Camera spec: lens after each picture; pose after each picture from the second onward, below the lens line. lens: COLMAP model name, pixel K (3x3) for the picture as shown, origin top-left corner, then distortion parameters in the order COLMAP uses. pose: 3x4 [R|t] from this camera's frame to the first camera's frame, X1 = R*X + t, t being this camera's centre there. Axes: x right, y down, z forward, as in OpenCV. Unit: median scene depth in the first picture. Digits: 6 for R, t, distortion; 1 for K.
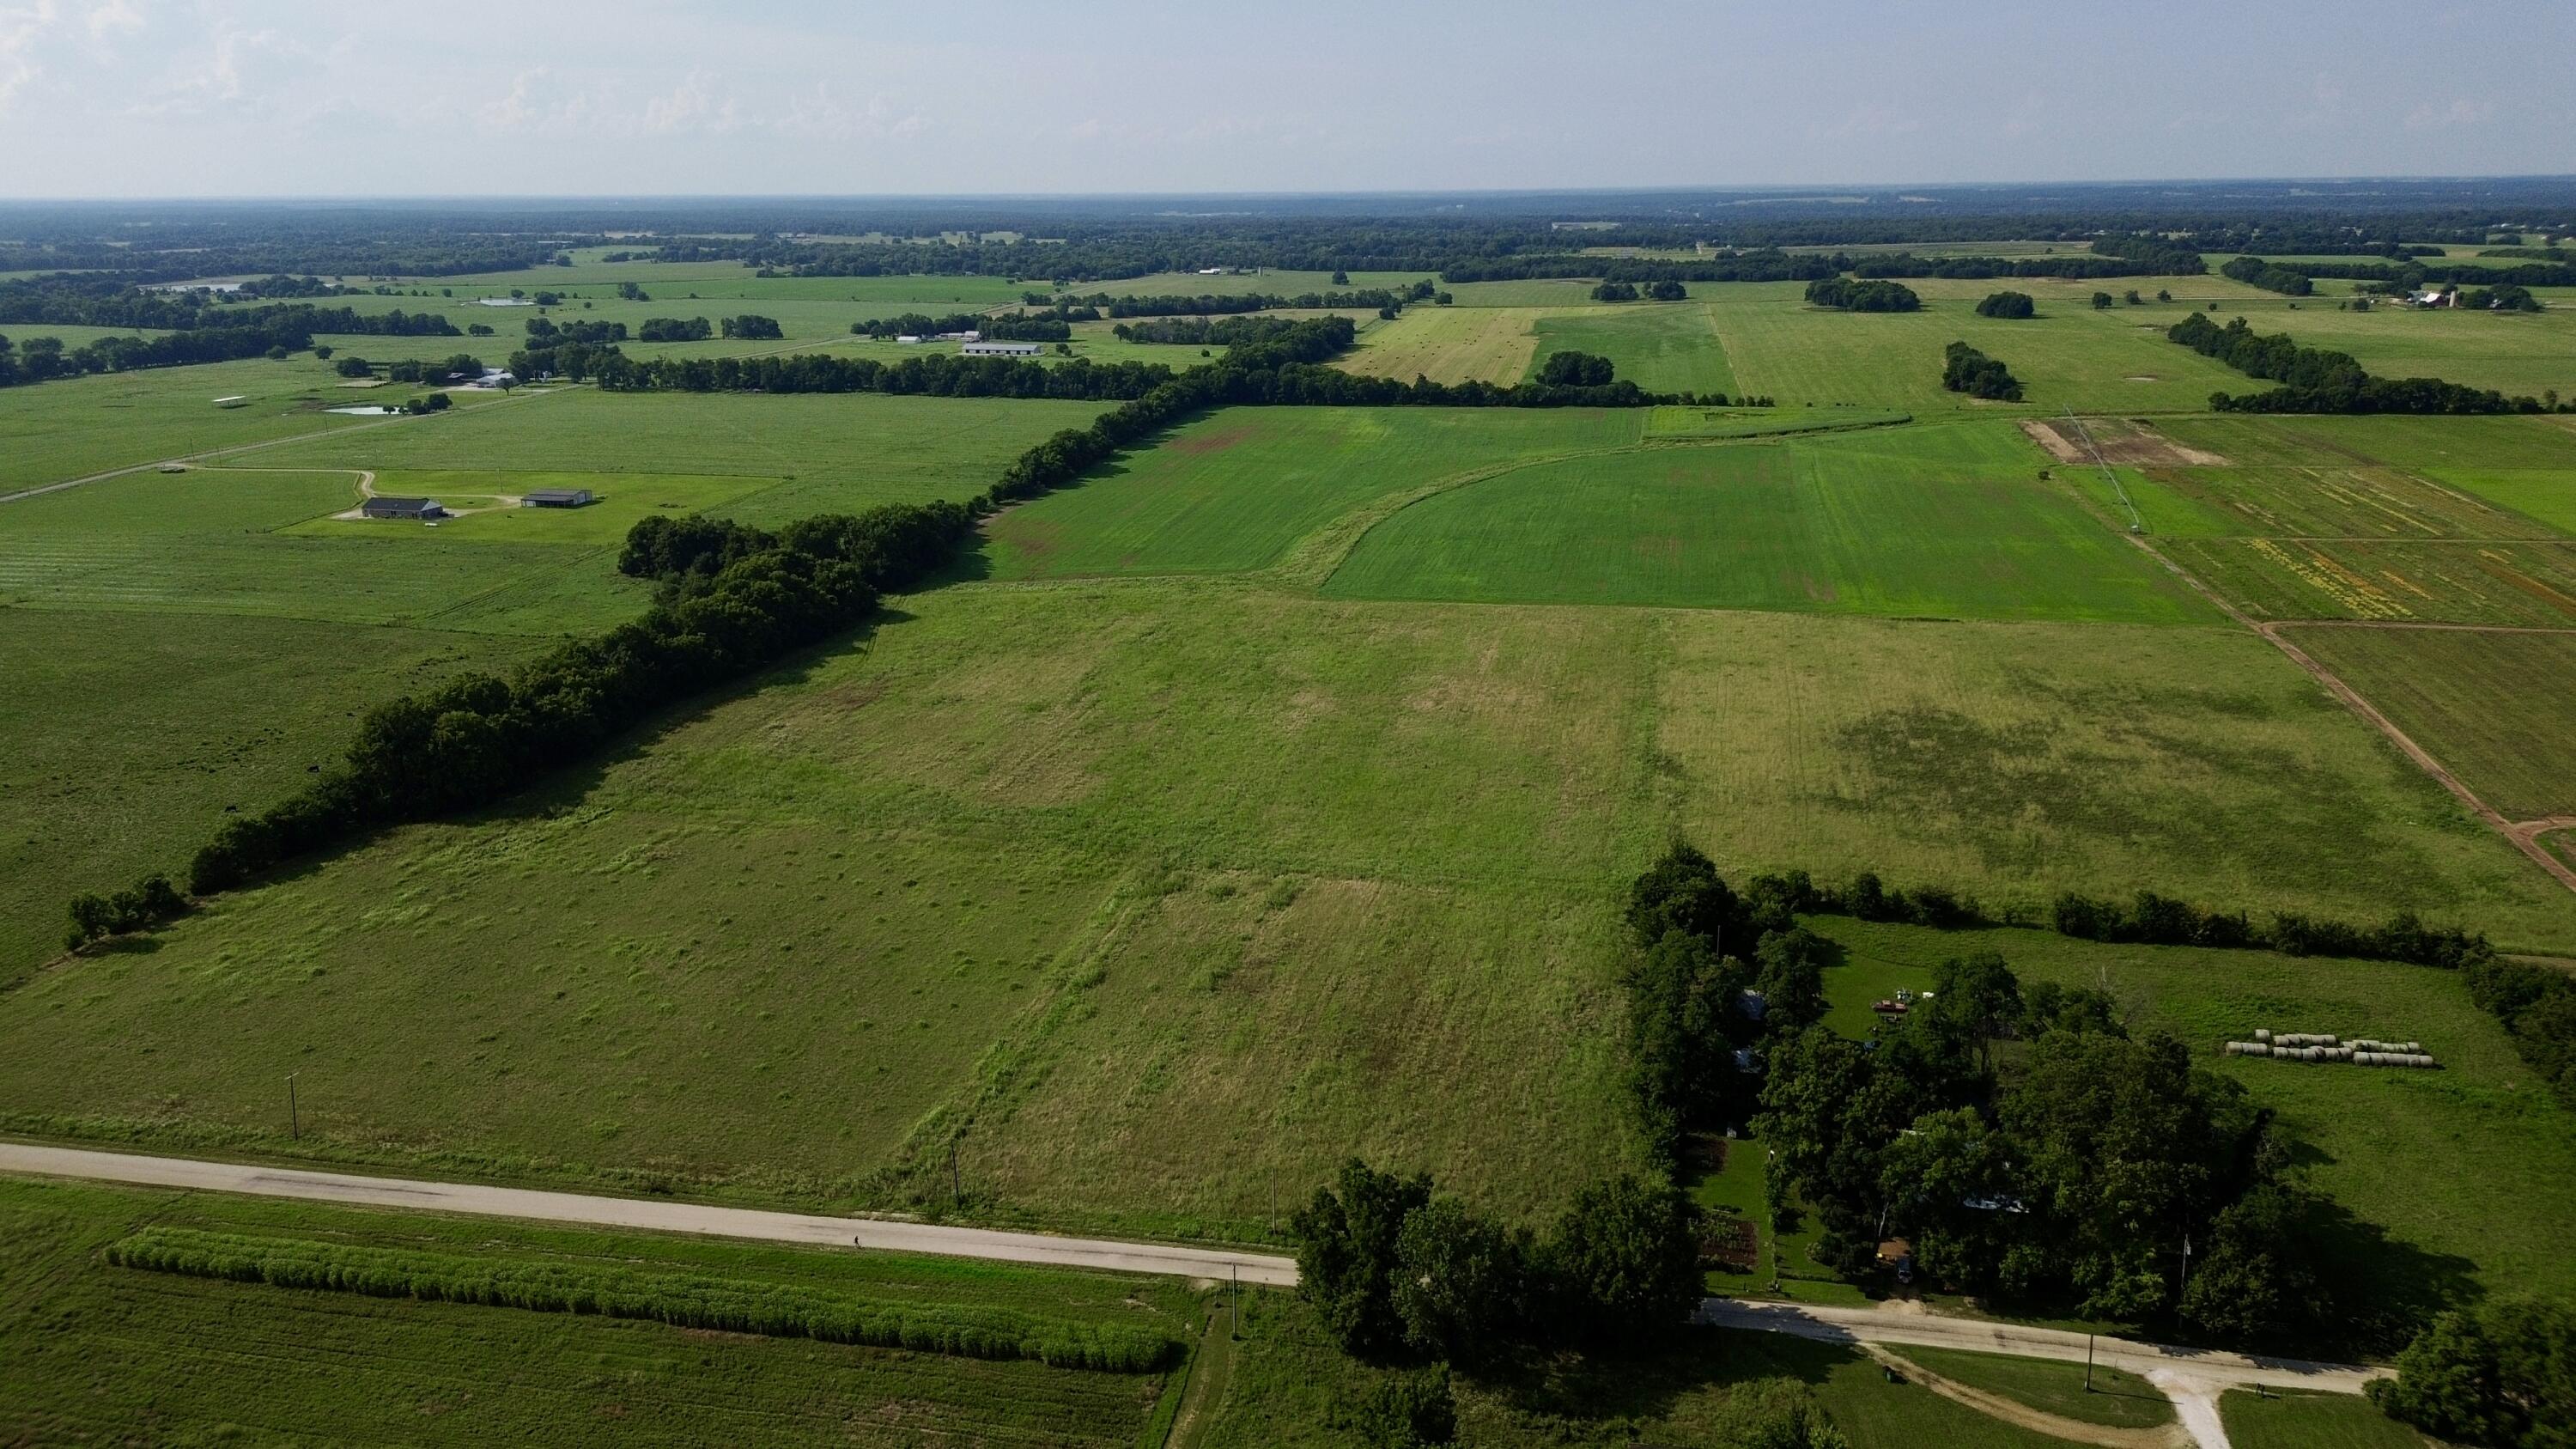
lens RADIAL K [[1814.3, 0, 1288.0], [0, 1814.3, 724.5], [0, 0, 1]] dist [0.078215, -0.081826]
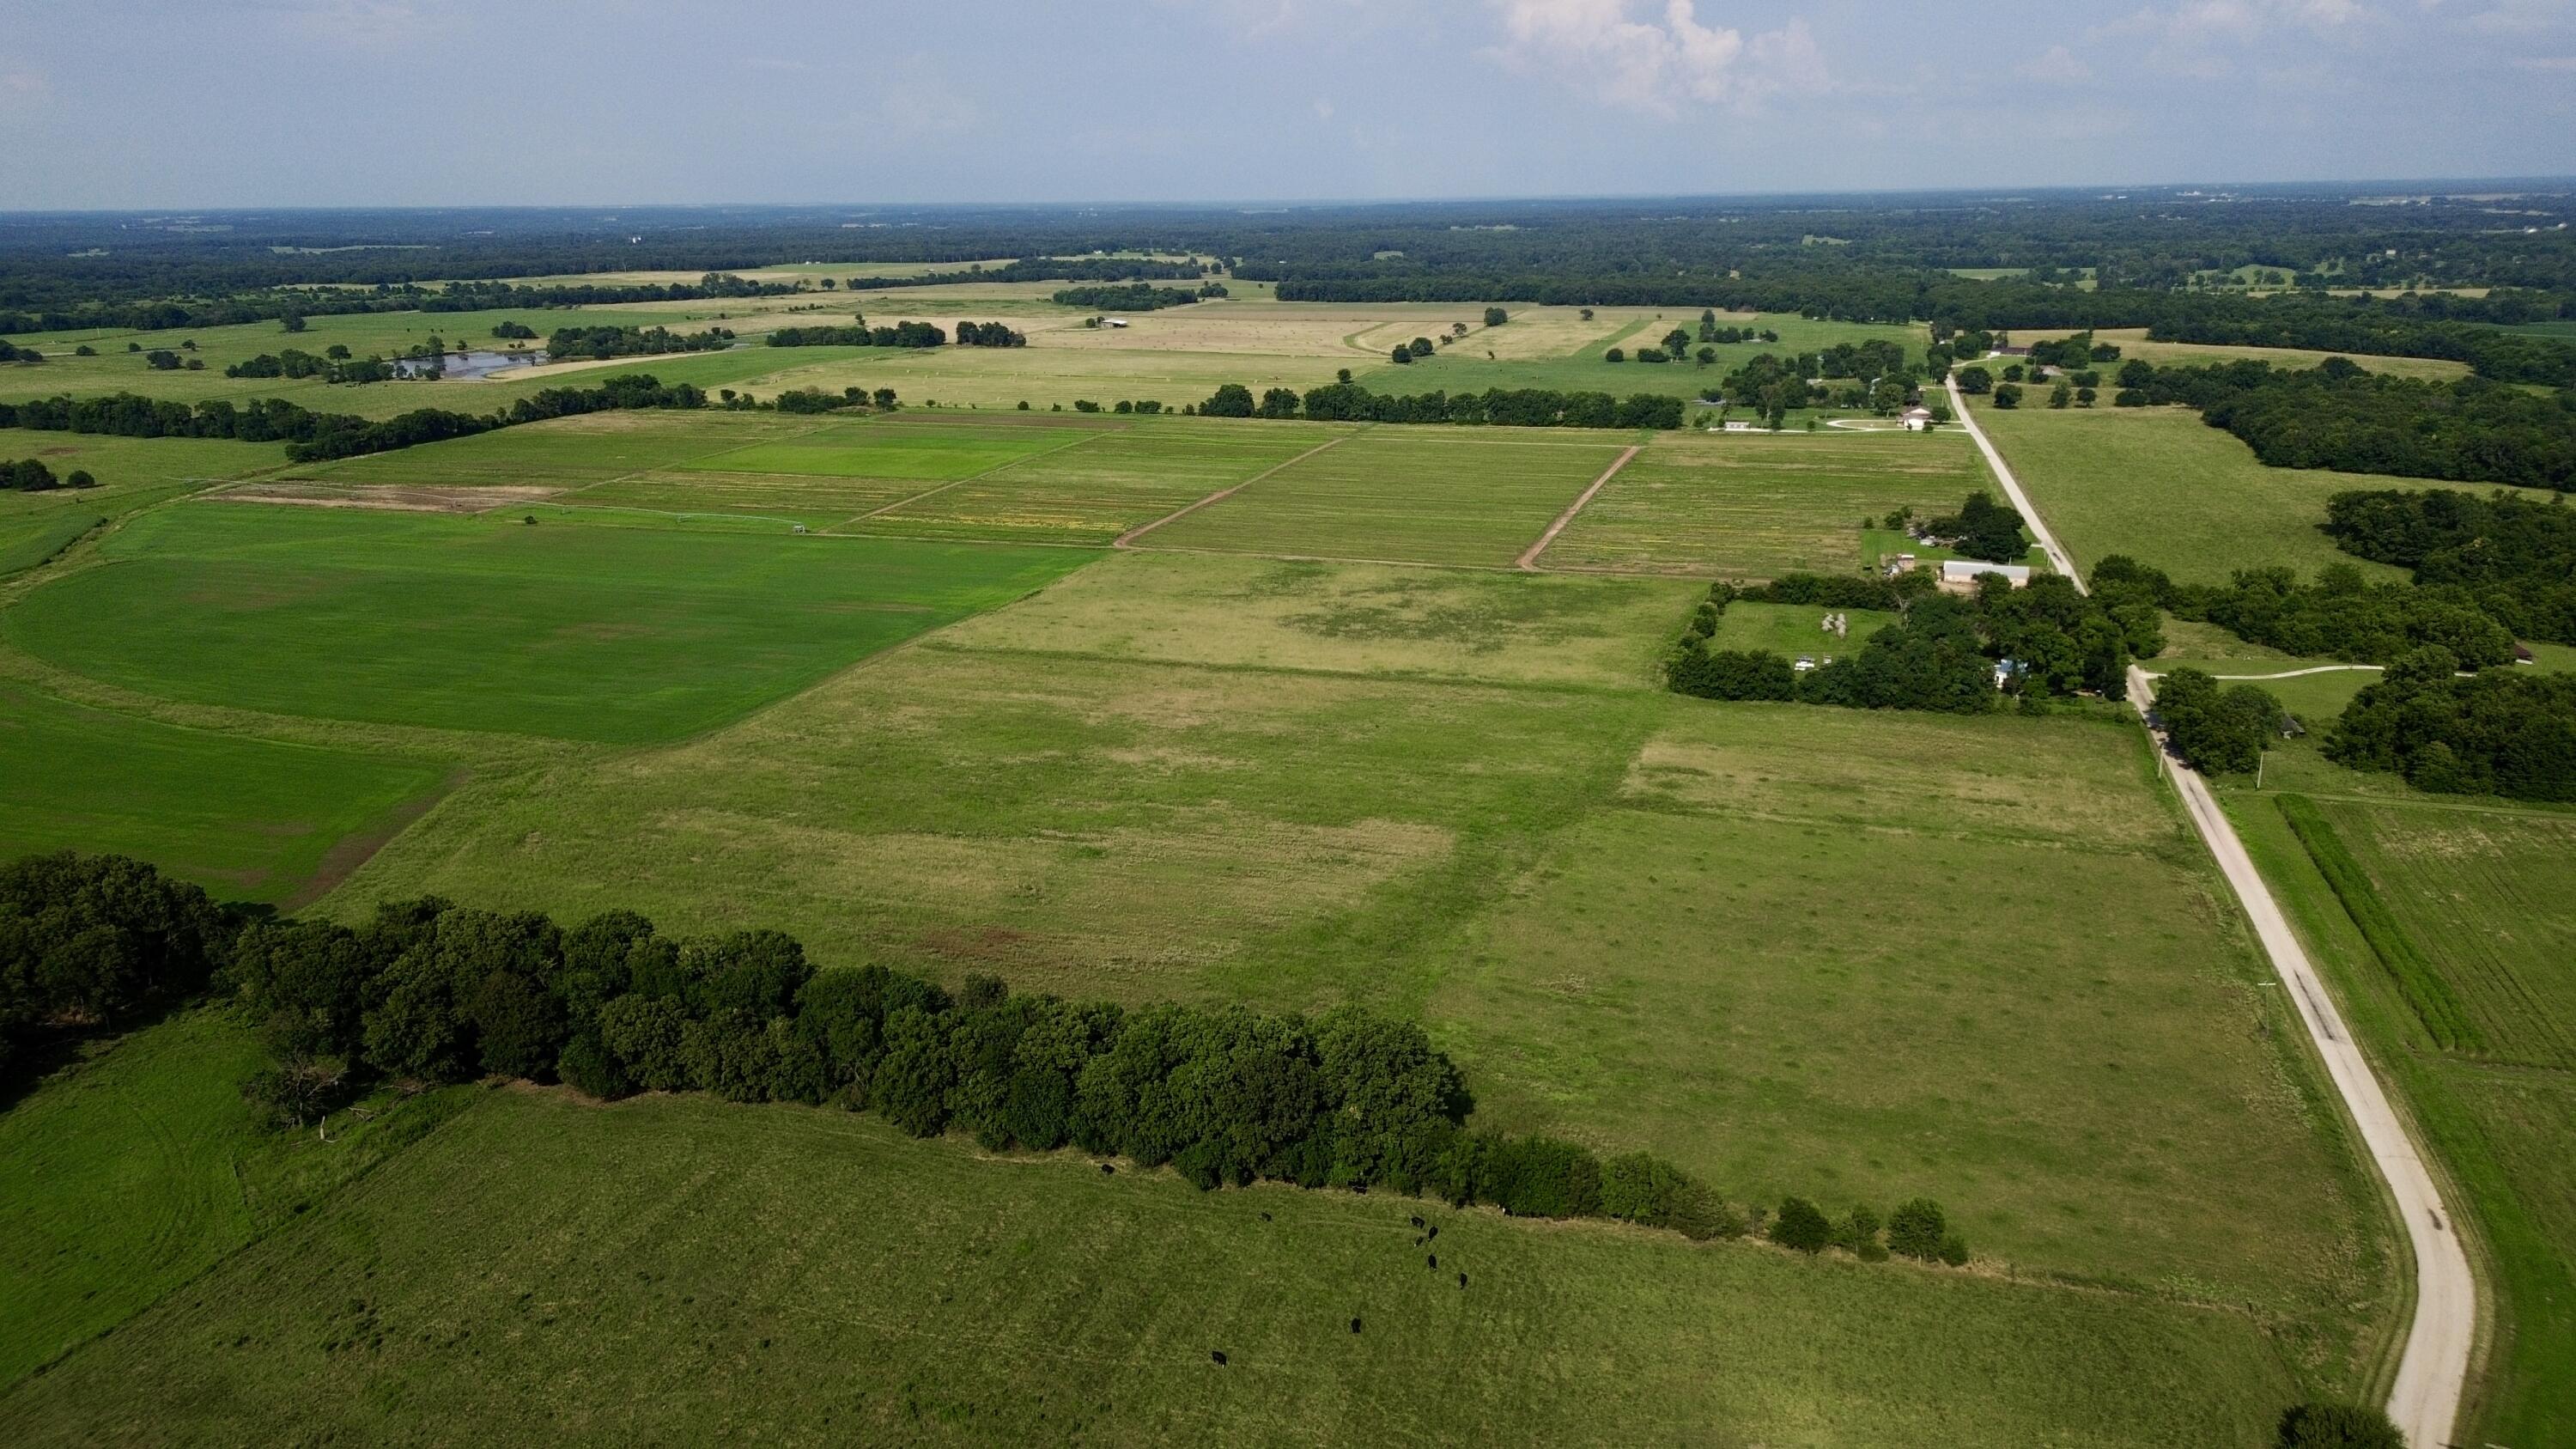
lens RADIAL K [[1814.3, 0, 1288.0], [0, 1814.3, 724.5], [0, 0, 1]] dist [0.078215, -0.081826]
pose [[0.099637, -0.271266, 0.957333, -0.970485], [0.294506, 0.927053, 0.232035, -0.246237], [-0.950441, 0.258821, 0.172259, 0.769724]]
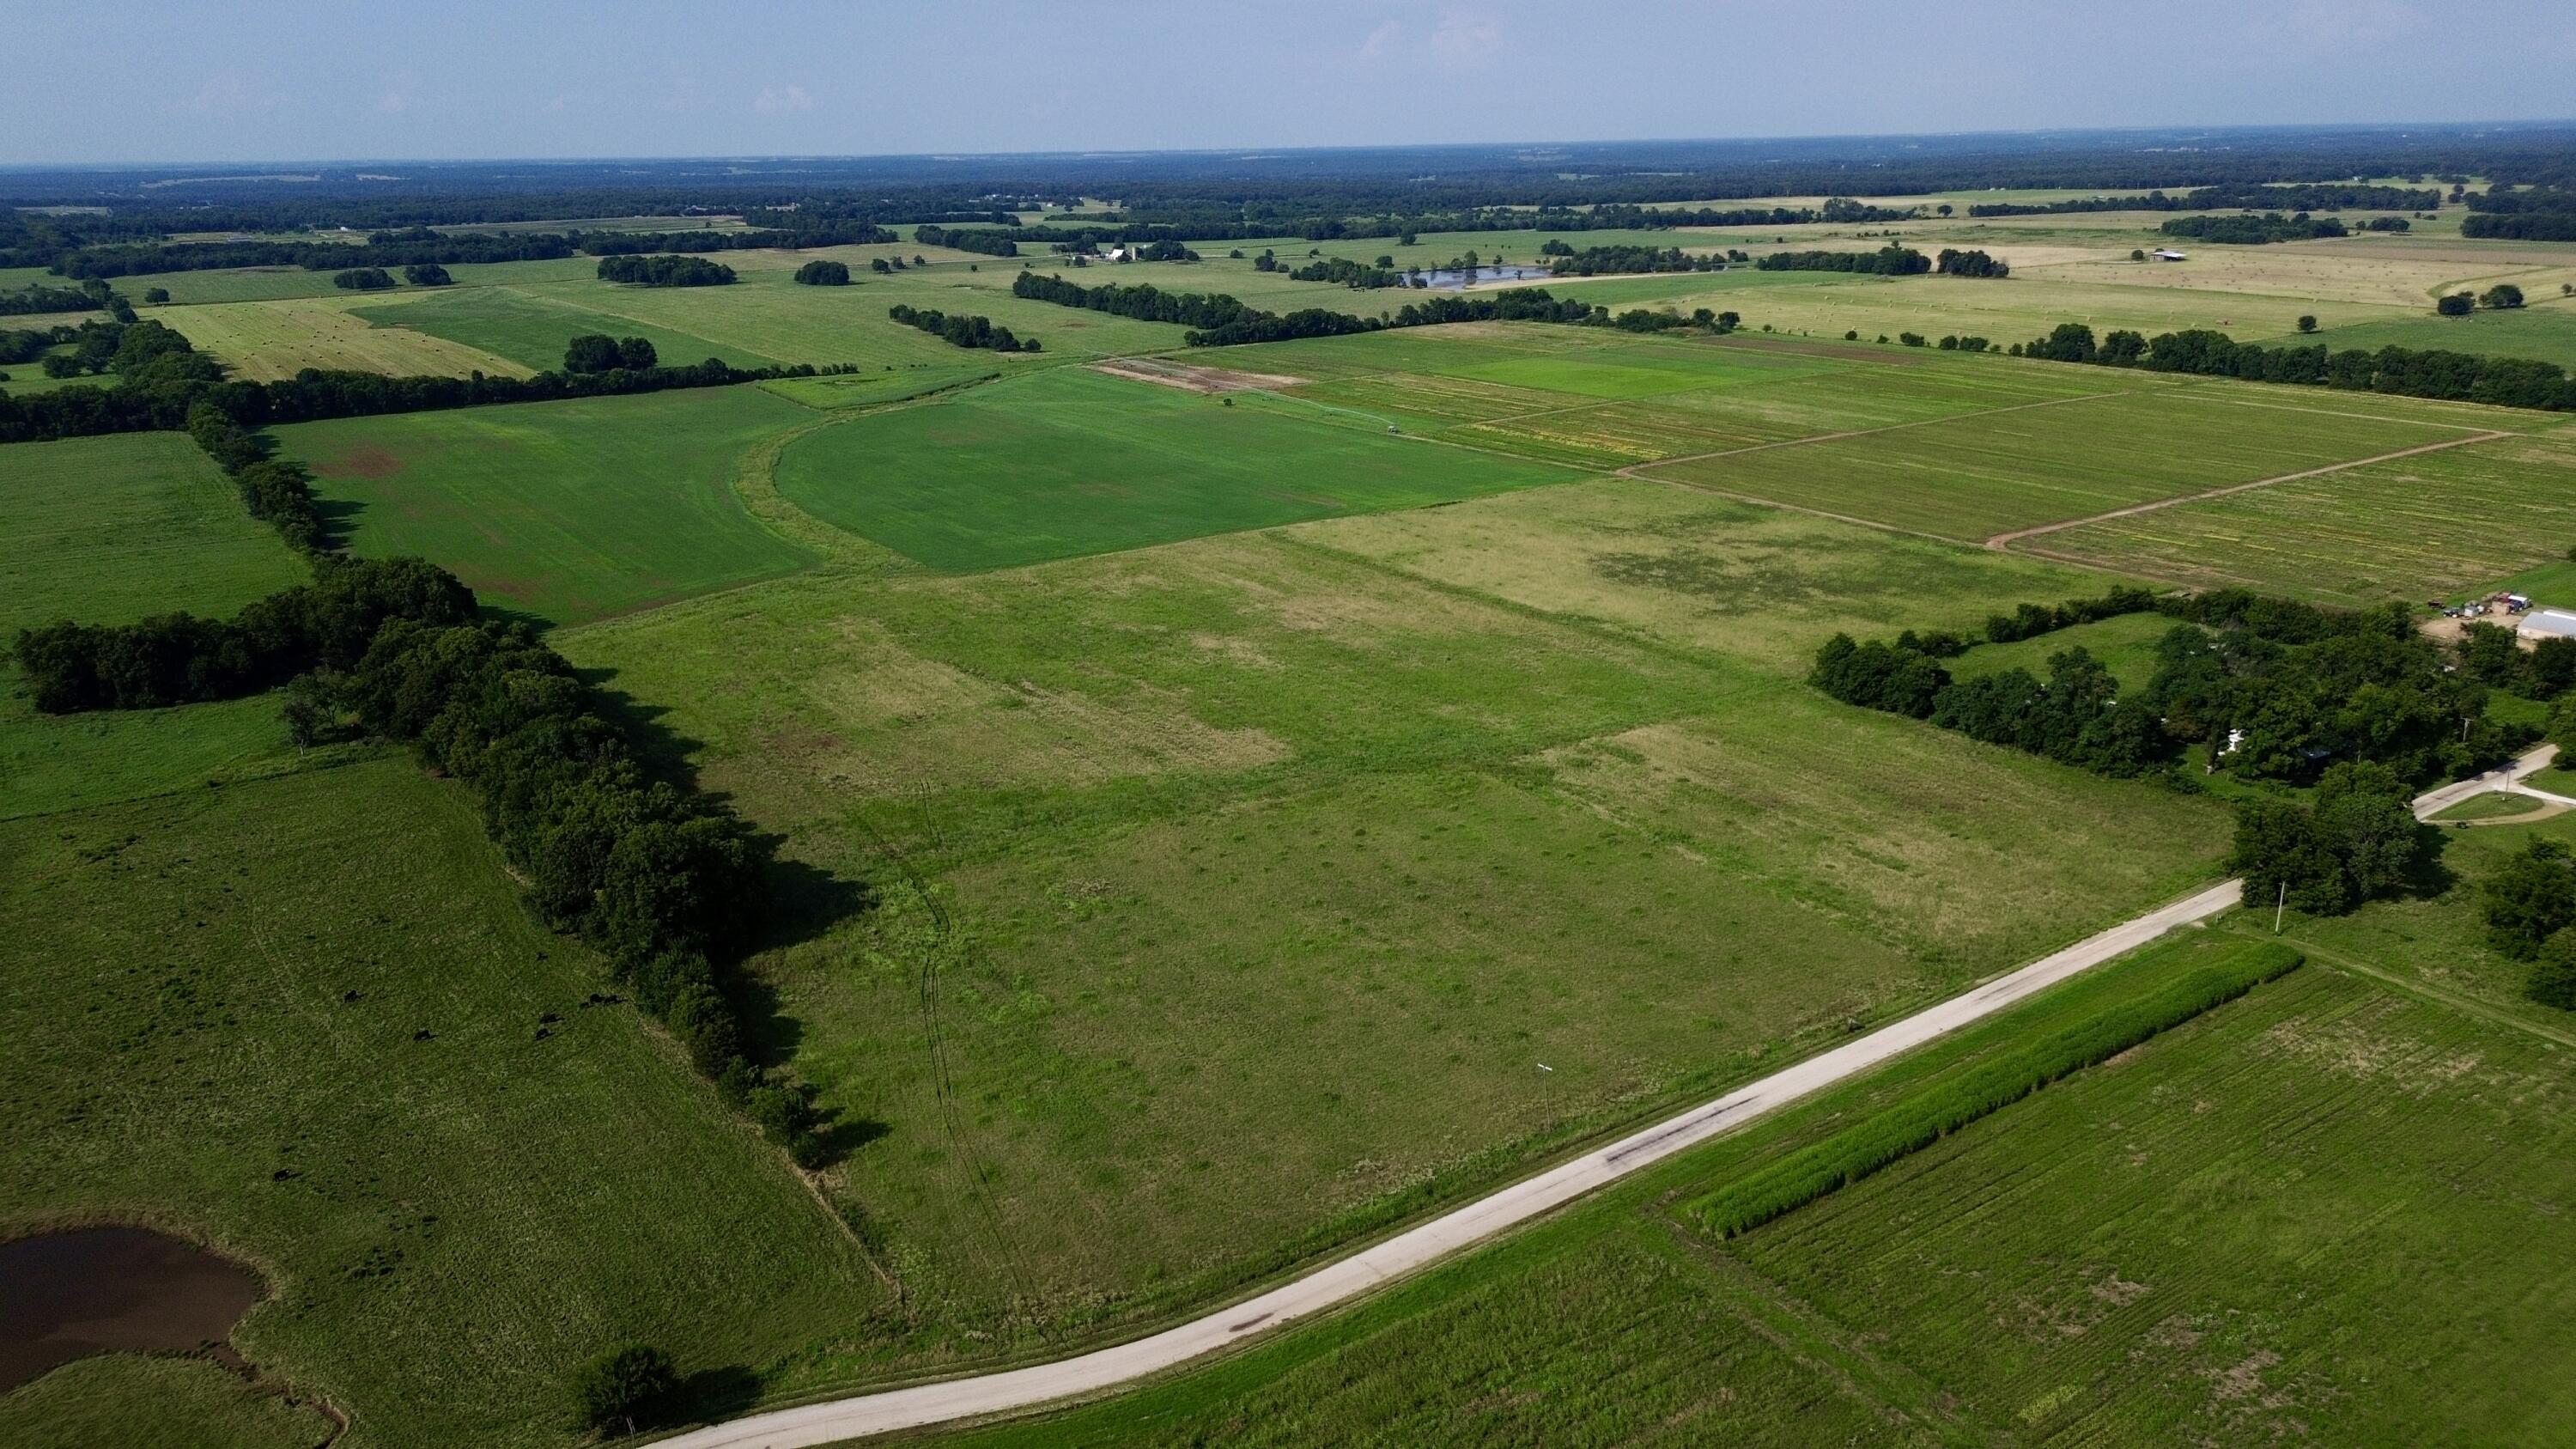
lens RADIAL K [[1814.3, 0, 1288.0], [0, 1814.3, 724.5], [0, 0, 1]] dist [0.078215, -0.081826]
pose [[0.701422, -0.219508, 0.678103, -0.710046], [0.212372, 0.972546, 0.095147, -0.060838], [-0.680371, 0.077272, 0.728782, 0.212868]]
